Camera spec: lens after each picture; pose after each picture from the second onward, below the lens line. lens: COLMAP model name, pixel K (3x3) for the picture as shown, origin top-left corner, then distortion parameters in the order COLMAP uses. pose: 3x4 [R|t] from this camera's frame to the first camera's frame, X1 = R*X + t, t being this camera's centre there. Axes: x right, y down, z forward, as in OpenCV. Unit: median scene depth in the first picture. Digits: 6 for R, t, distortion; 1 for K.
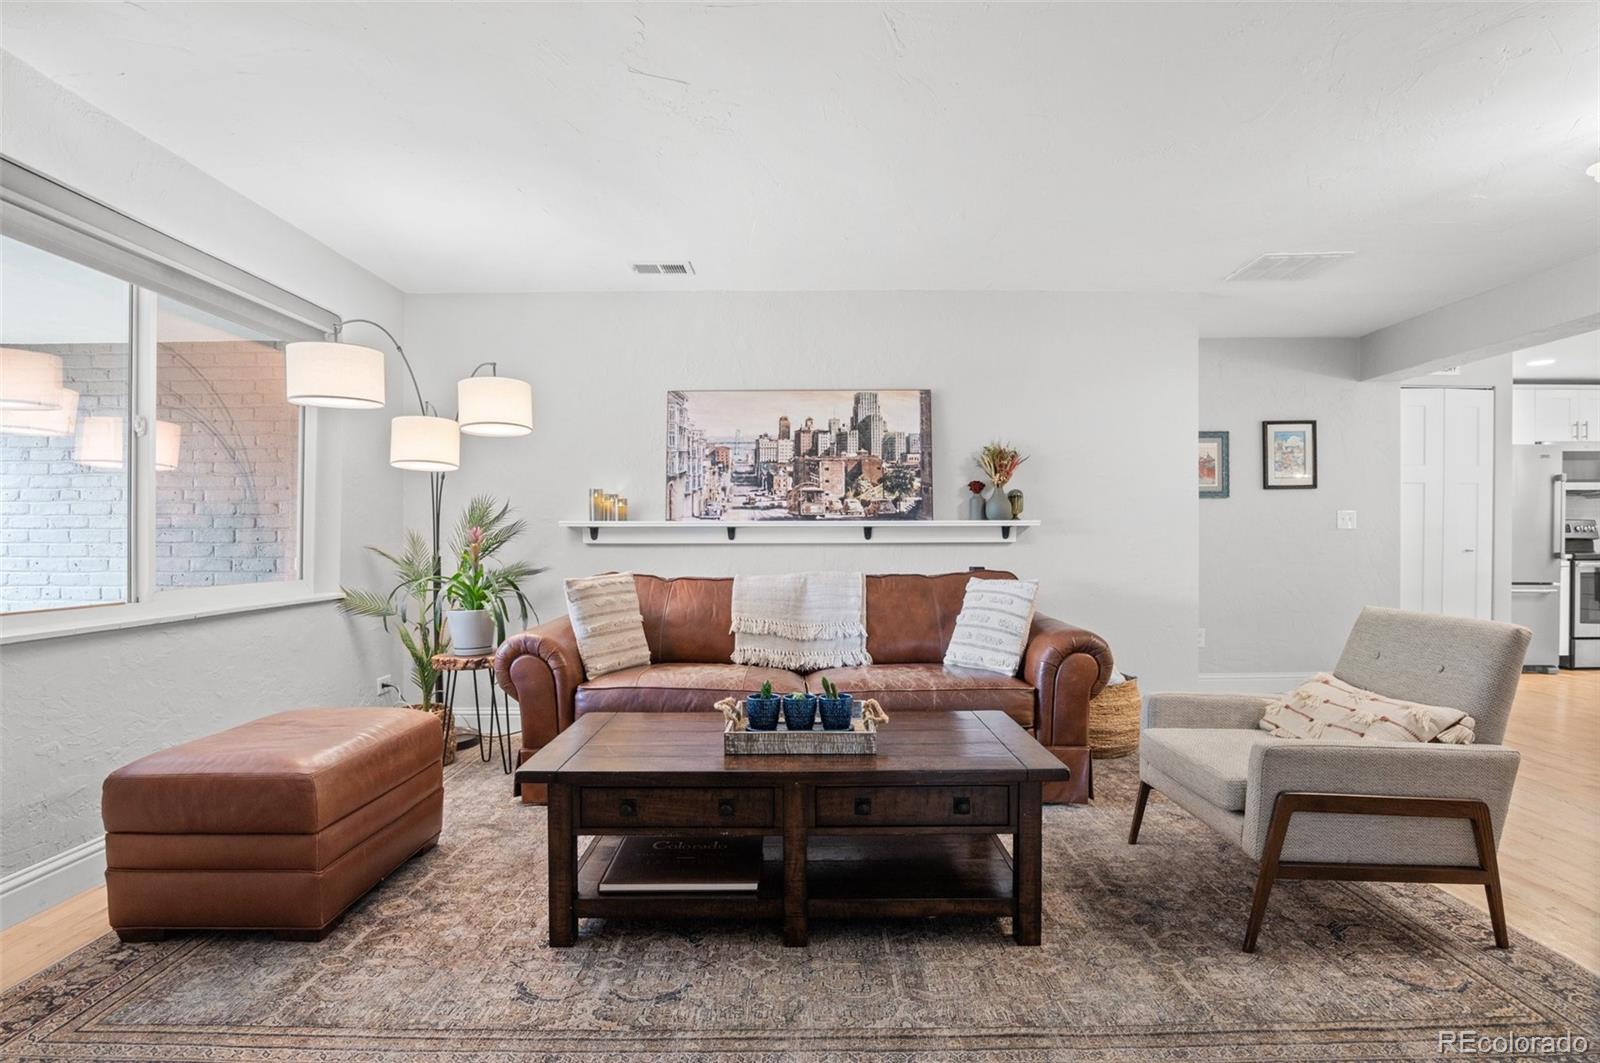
lens RADIAL K [[802.8, 0, 802.4], [0, 802.8, 537.5], [0, 0, 1]] dist [-0.011554, -0.000741]
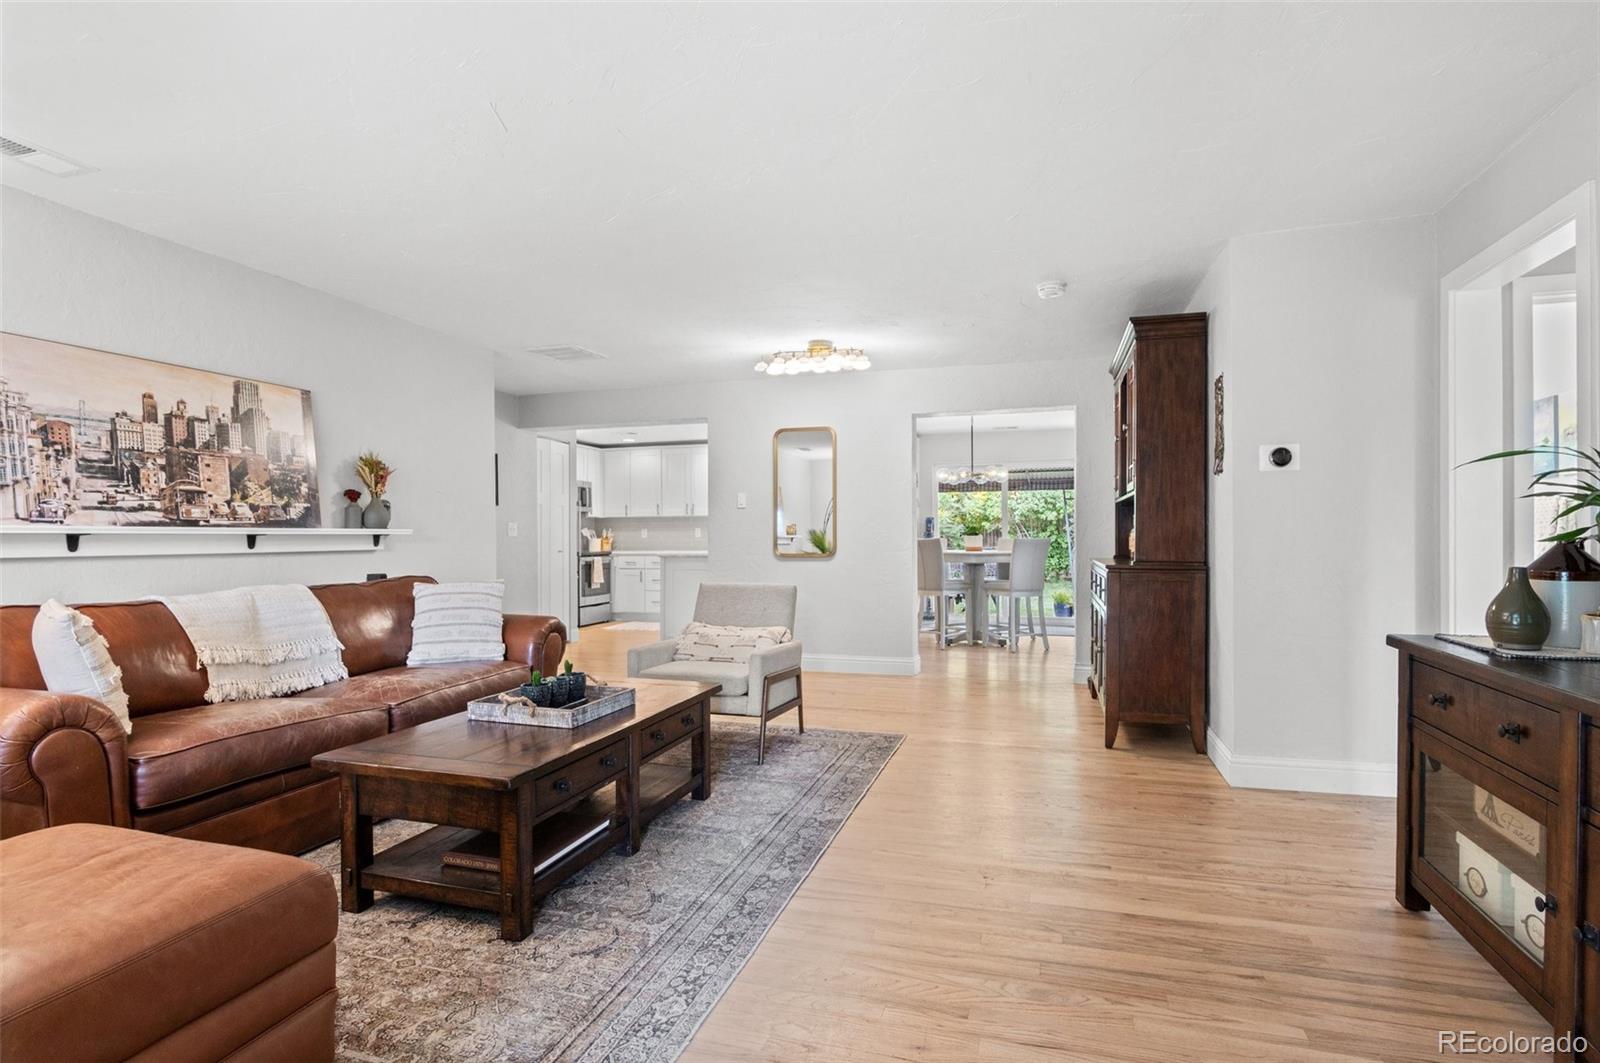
lens RADIAL K [[802.8, 0, 802.5], [0, 802.8, 538.1], [0, 0, 1]] dist [-0.011554, -0.000741]
pose [[0.297738, 0.000019, 0.954648, -0.579122], [0.005029, 0.999986, -0.001588, -0.005025], [-0.954634, 0.005274, 0.297734, 0.162068]]
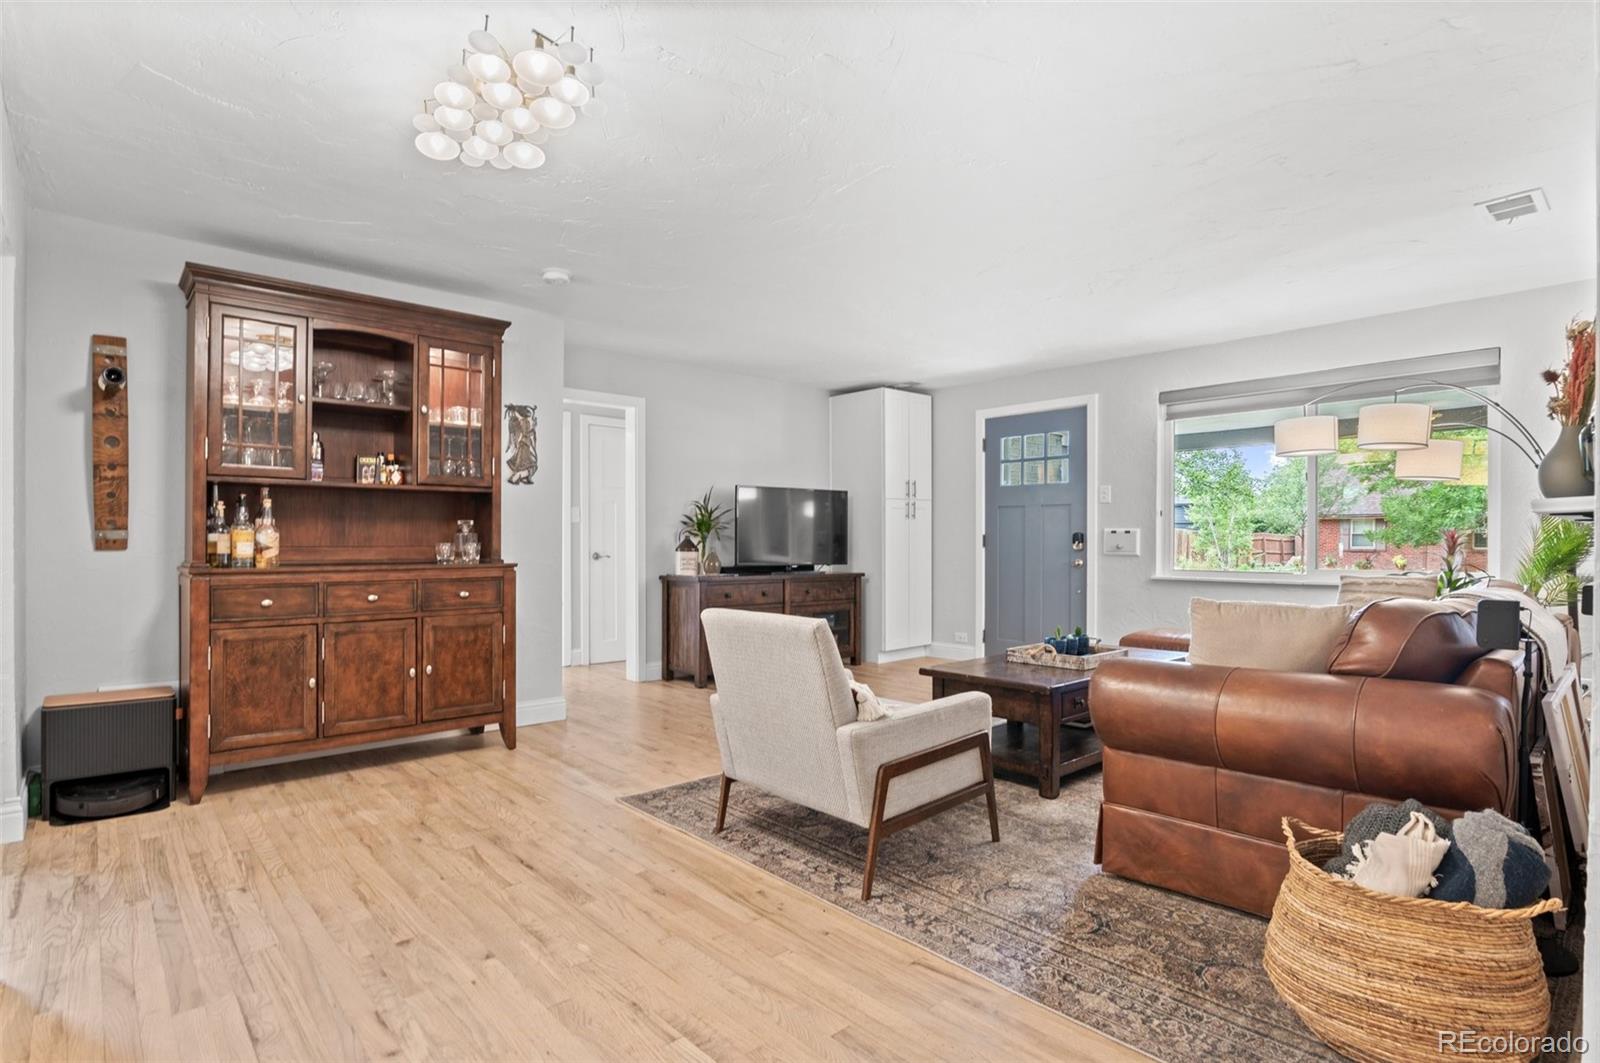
lens RADIAL K [[802.8, 0, 798.9], [0, 802.8, 539.6], [0, 0, 1]] dist [-0.011554, -0.000741]
pose [[-0.745740, 0.003069, -0.666230, 0.822347], [0.001375, 0.999994, 0.003067, -0.001865], [0.666236, 0.001371, -0.745740, 1.027017]]
